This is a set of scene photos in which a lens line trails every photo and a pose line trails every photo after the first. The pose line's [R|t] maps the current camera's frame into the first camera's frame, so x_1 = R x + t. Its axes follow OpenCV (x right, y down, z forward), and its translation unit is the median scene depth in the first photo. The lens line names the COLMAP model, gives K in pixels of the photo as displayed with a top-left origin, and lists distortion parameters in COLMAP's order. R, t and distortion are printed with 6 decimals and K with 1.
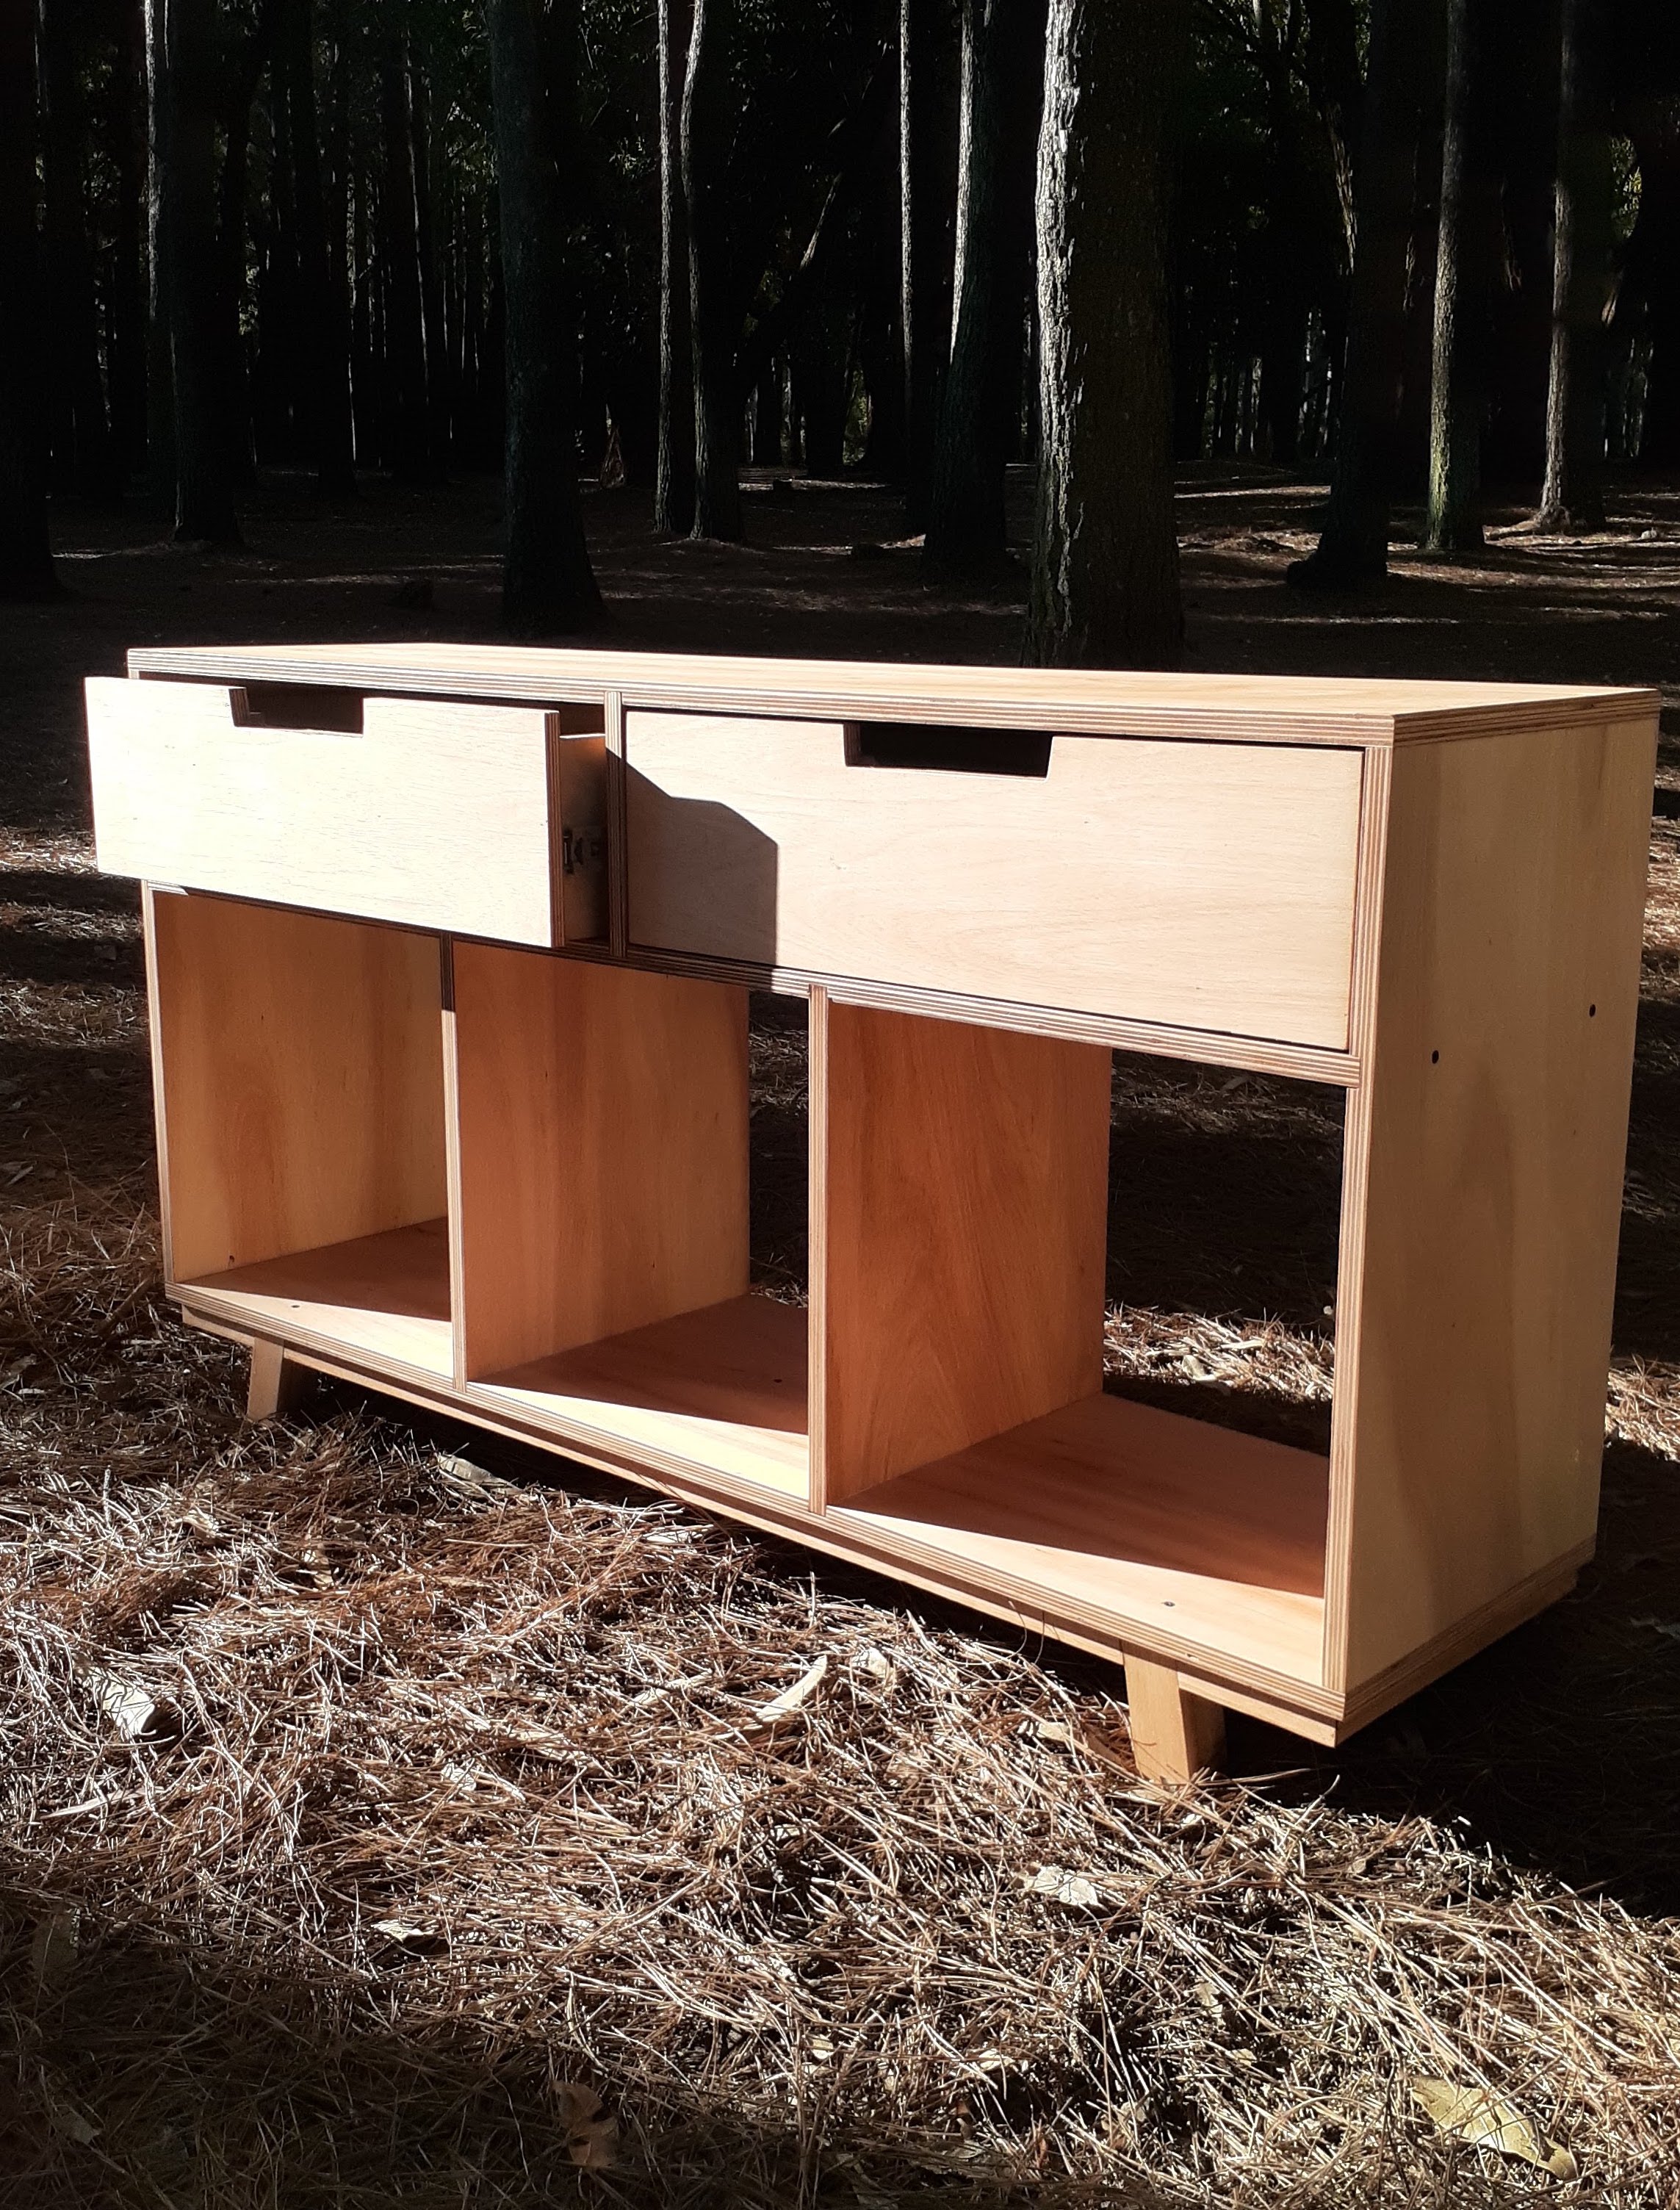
lens RADIAL K [[2464.0, 0, 805.3], [0, 2464.0, 1115.6], [0, 0, 1]] dist [0.096722, -0.017656]
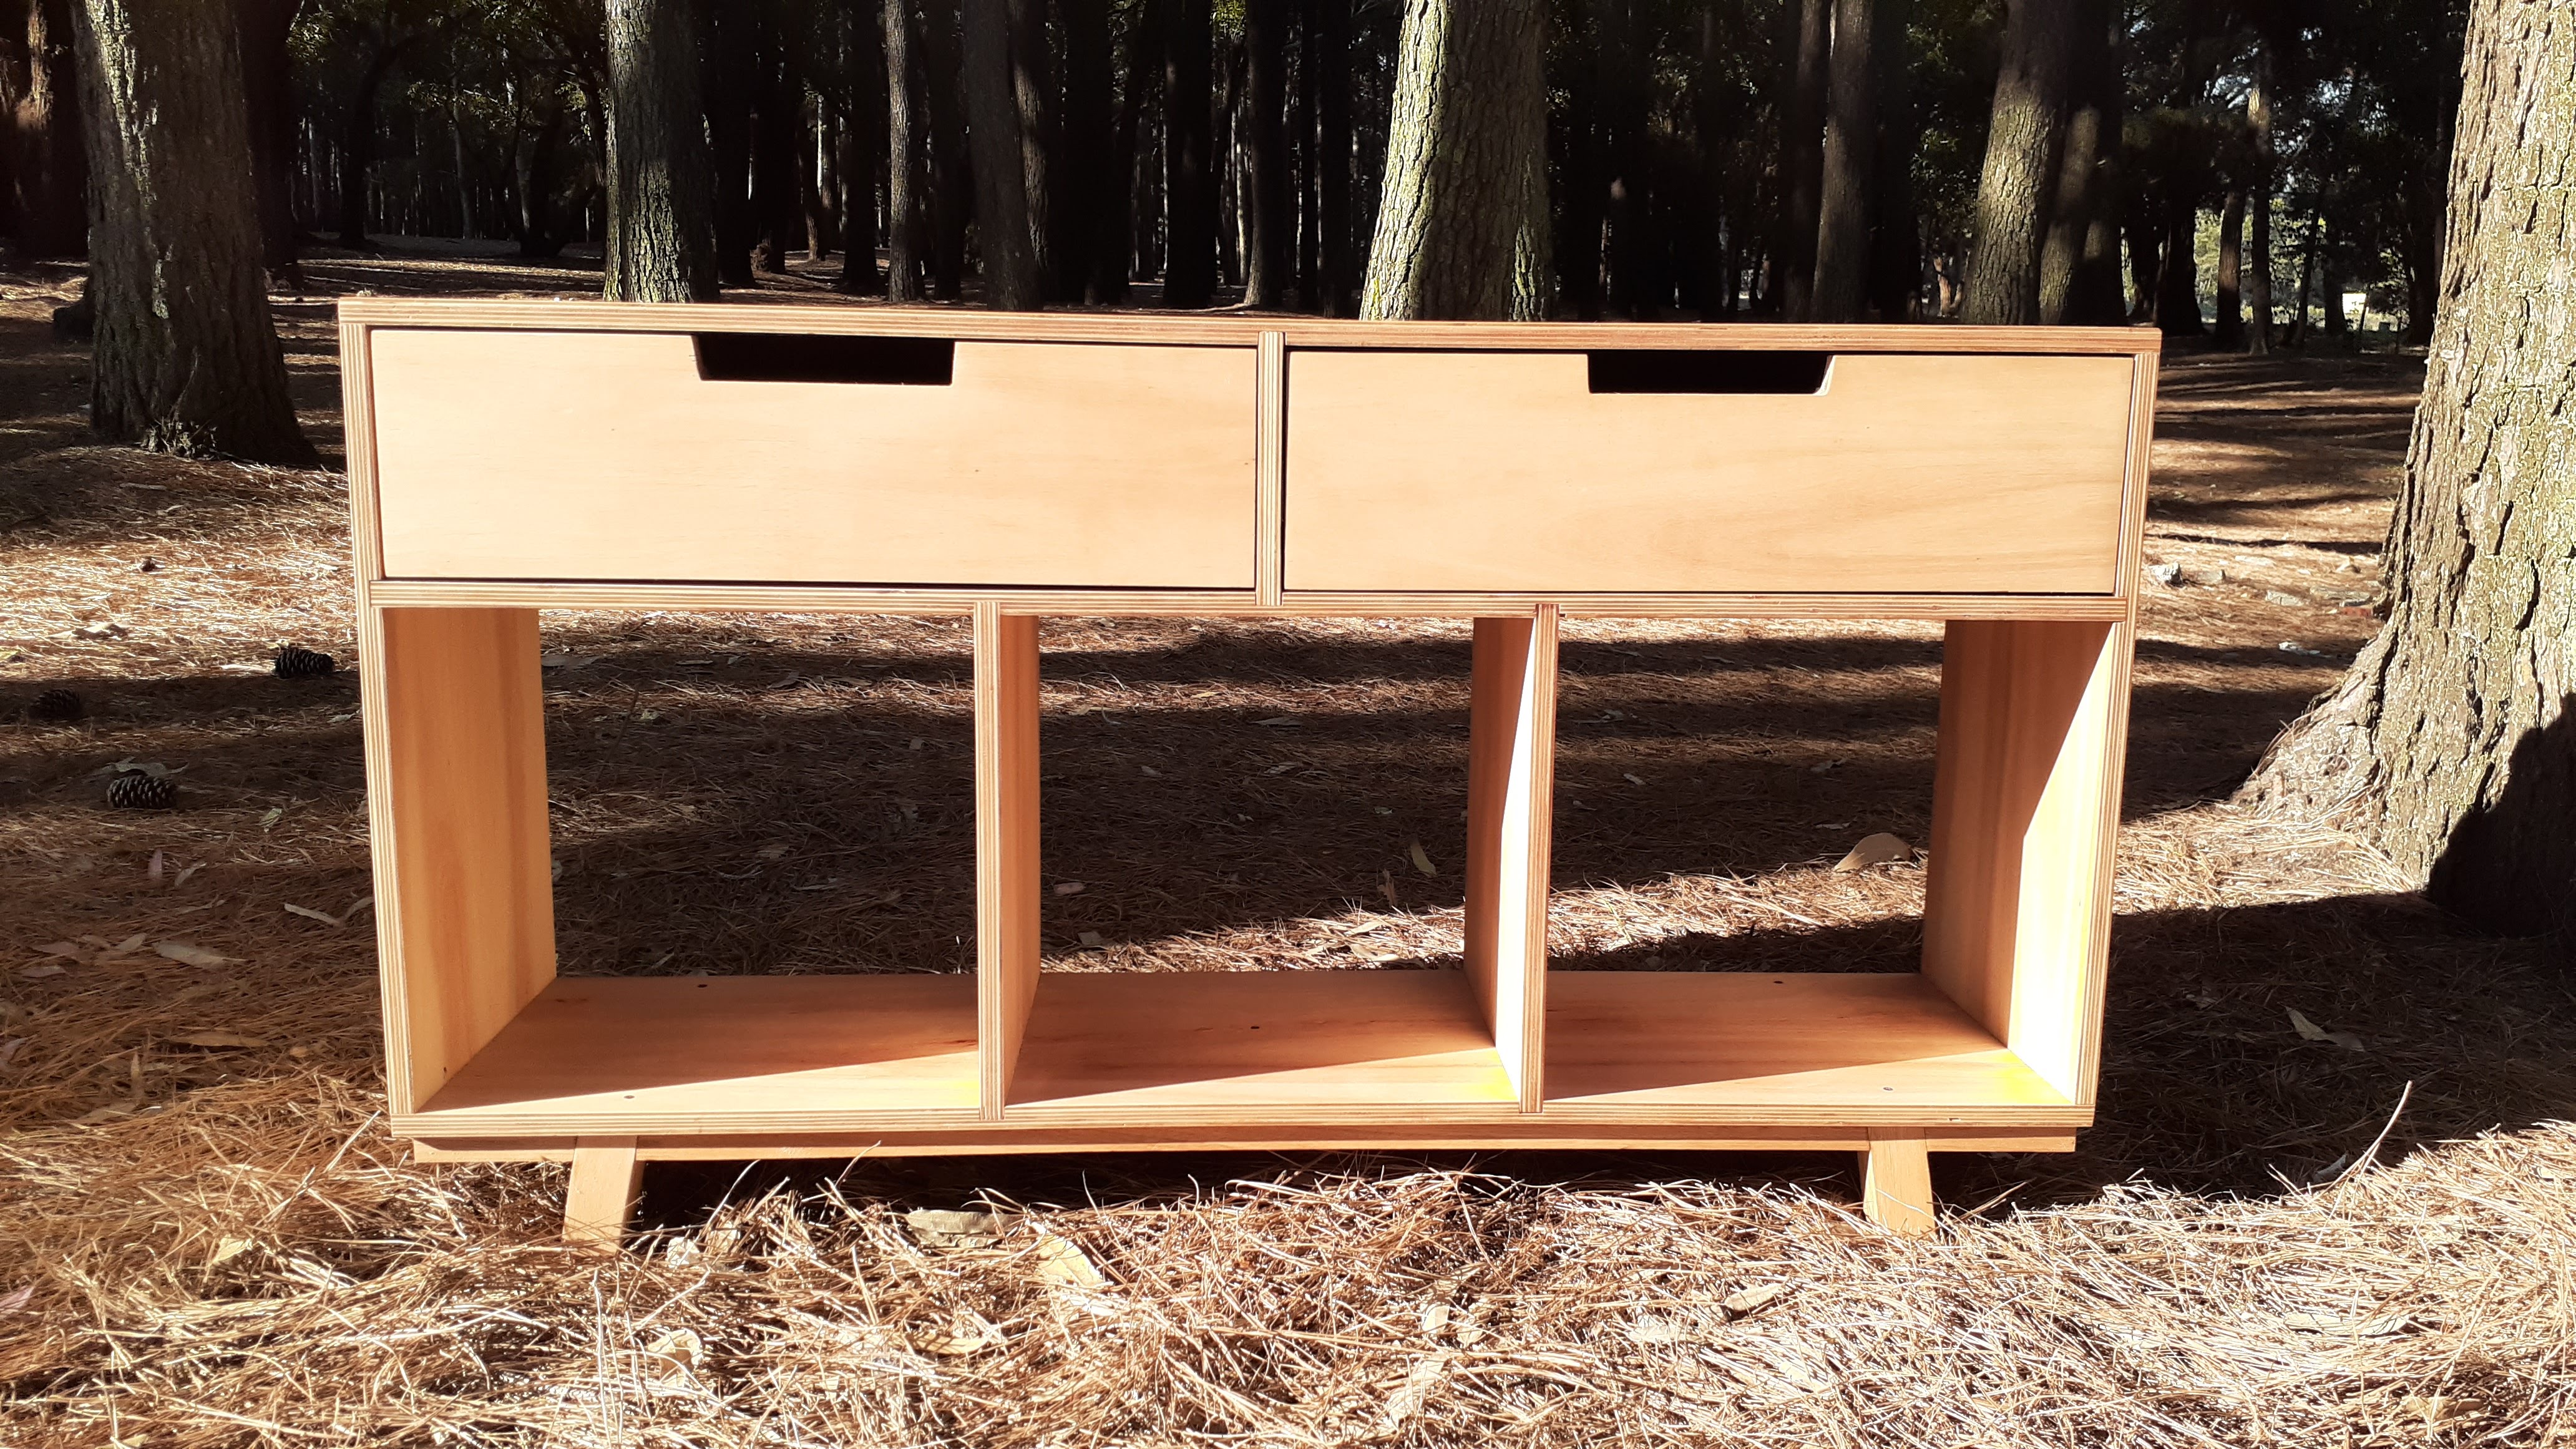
lens RADIAL K [[2089.7, 0, 1293.5], [0, 2089.7, 738.0], [0, 0, 1]] dist [0.009630, 0.001041]
pose [[0.698116, -0.127450, 0.704550, -0.581363], [0.145334, 0.988768, 0.034857, -0.036423], [-0.701079, 0.078061, 0.708798, 0.373264]]
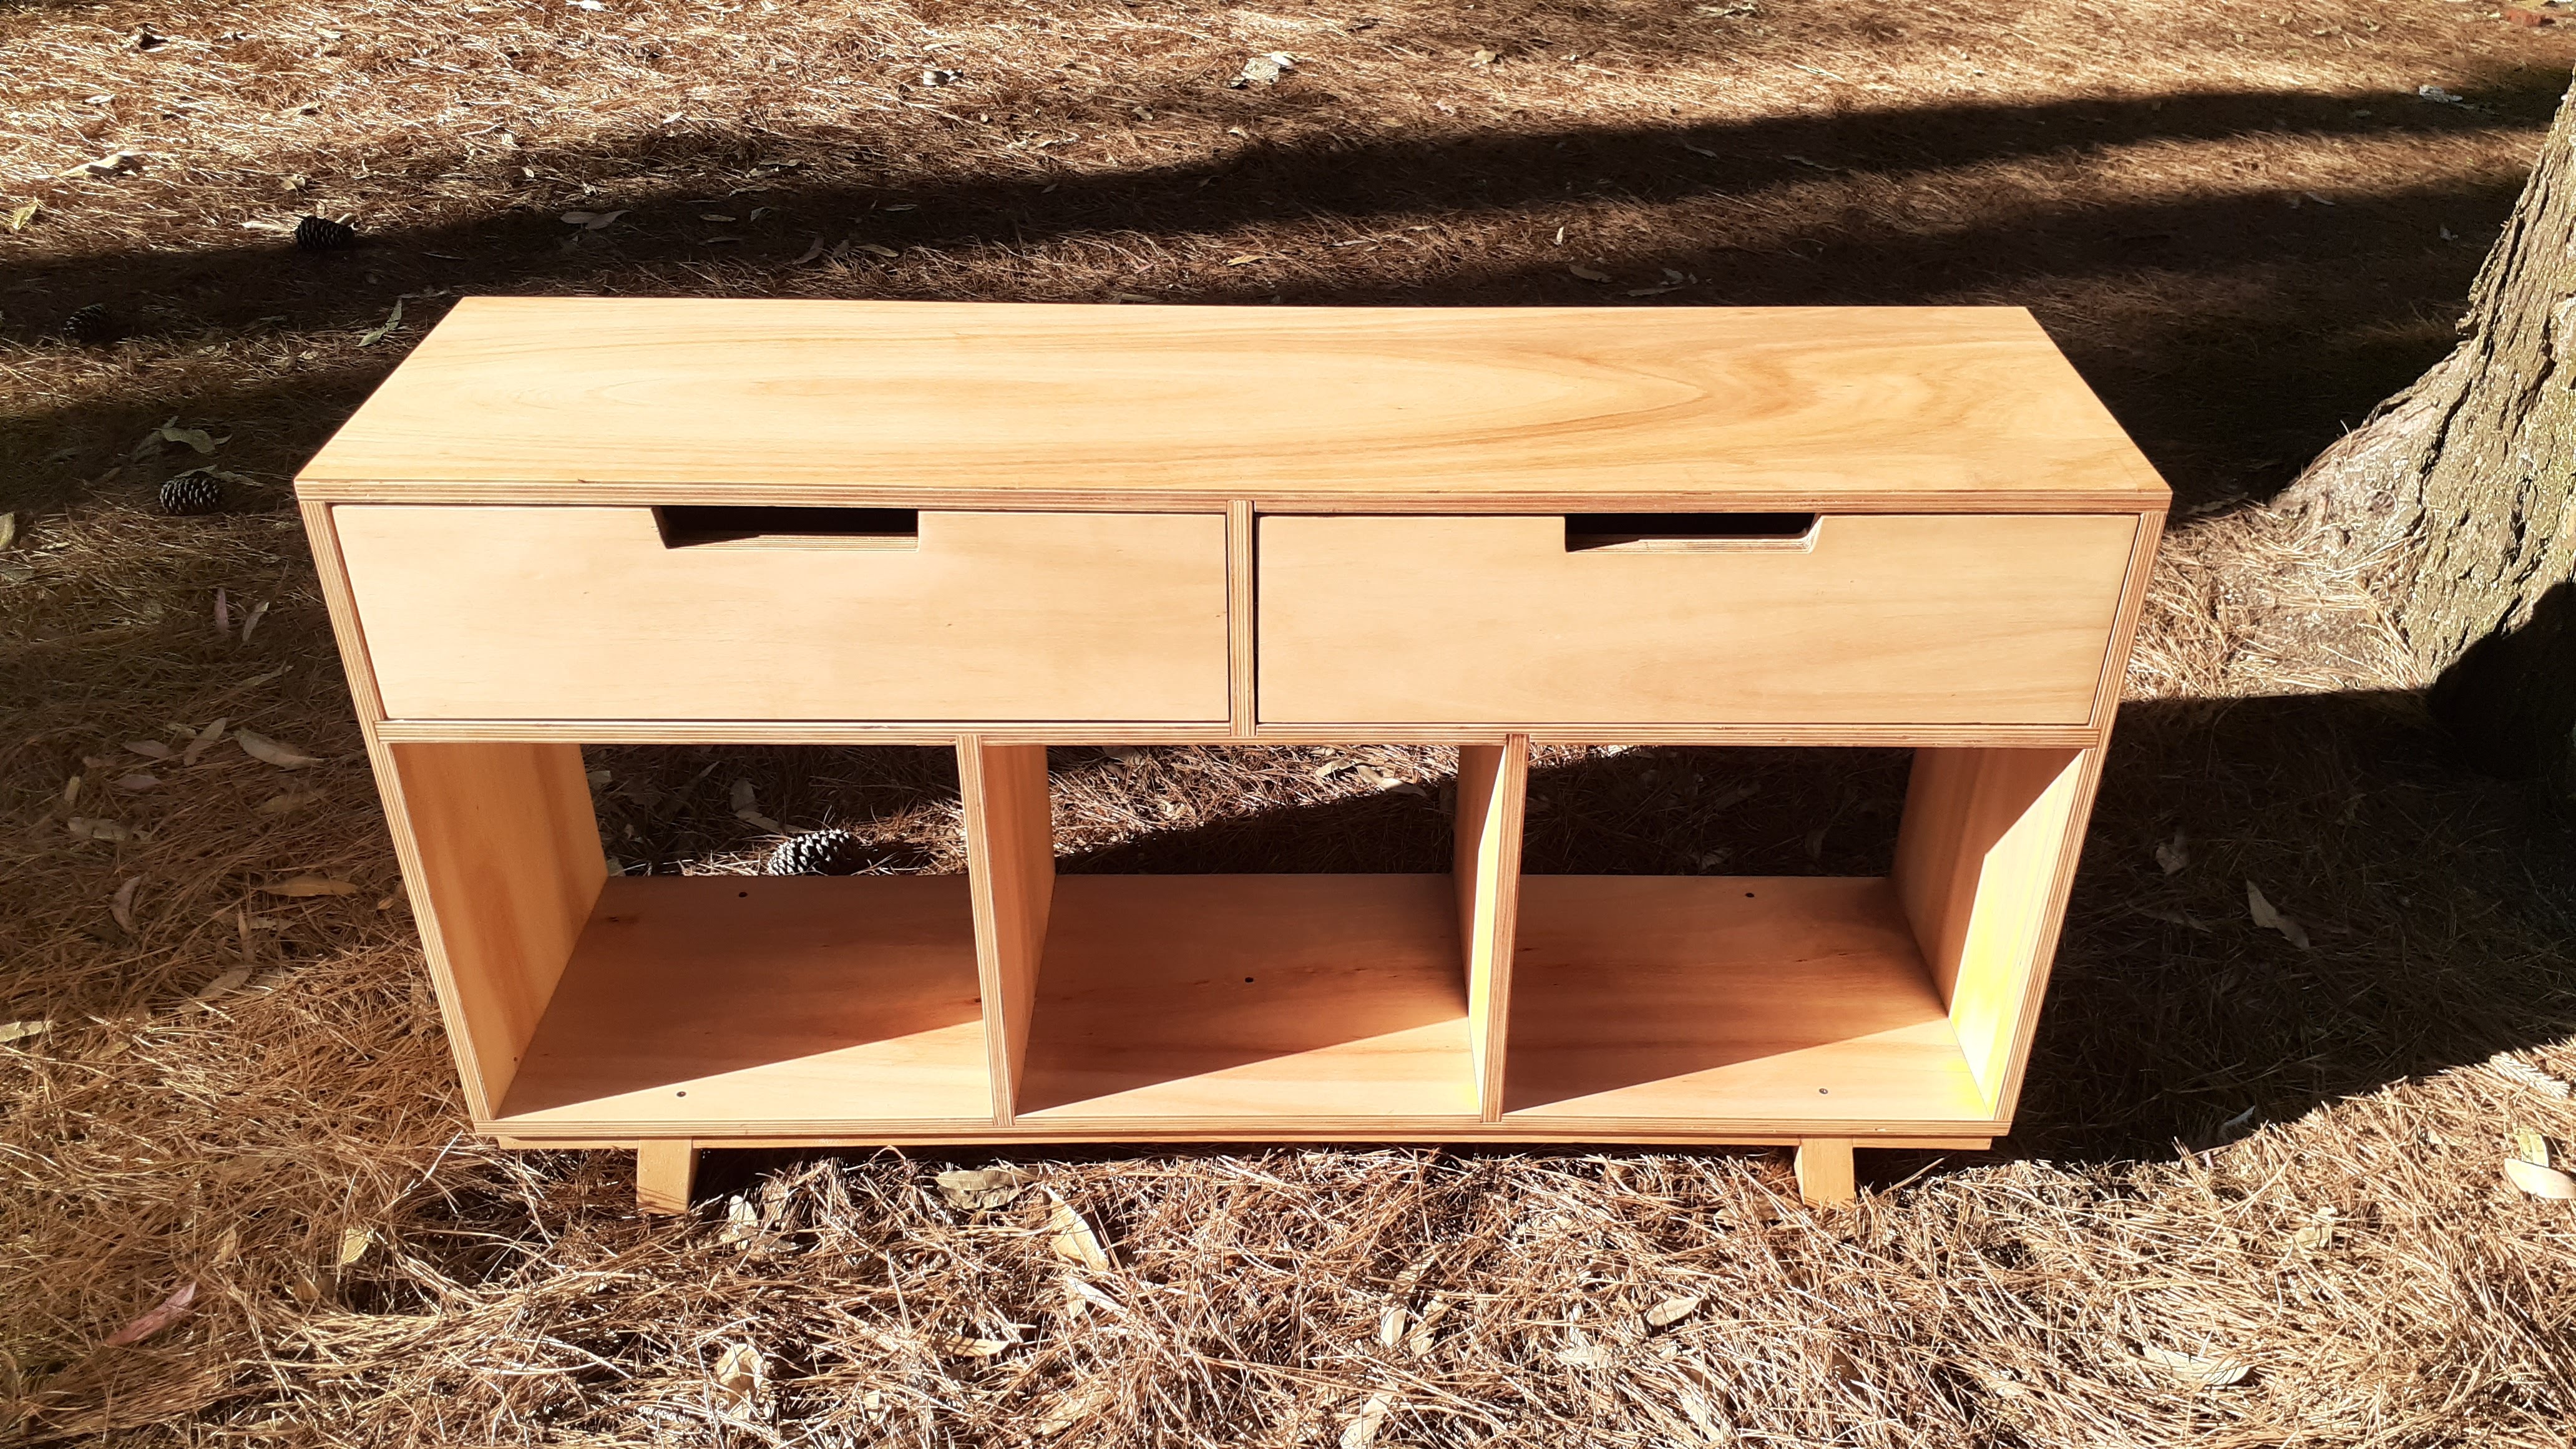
lens RADIAL K [[2089.7, 0, 1293.5], [0, 2089.7, 738.0], [0, 0, 1]] dist [0.009630, 0.001041]
pose [[0.727097, -0.376237, 0.574261, -0.482288], [0.148567, 0.902871, 0.403424, -0.355060], [-0.670267, -0.208012, 0.712371, 0.350162]]
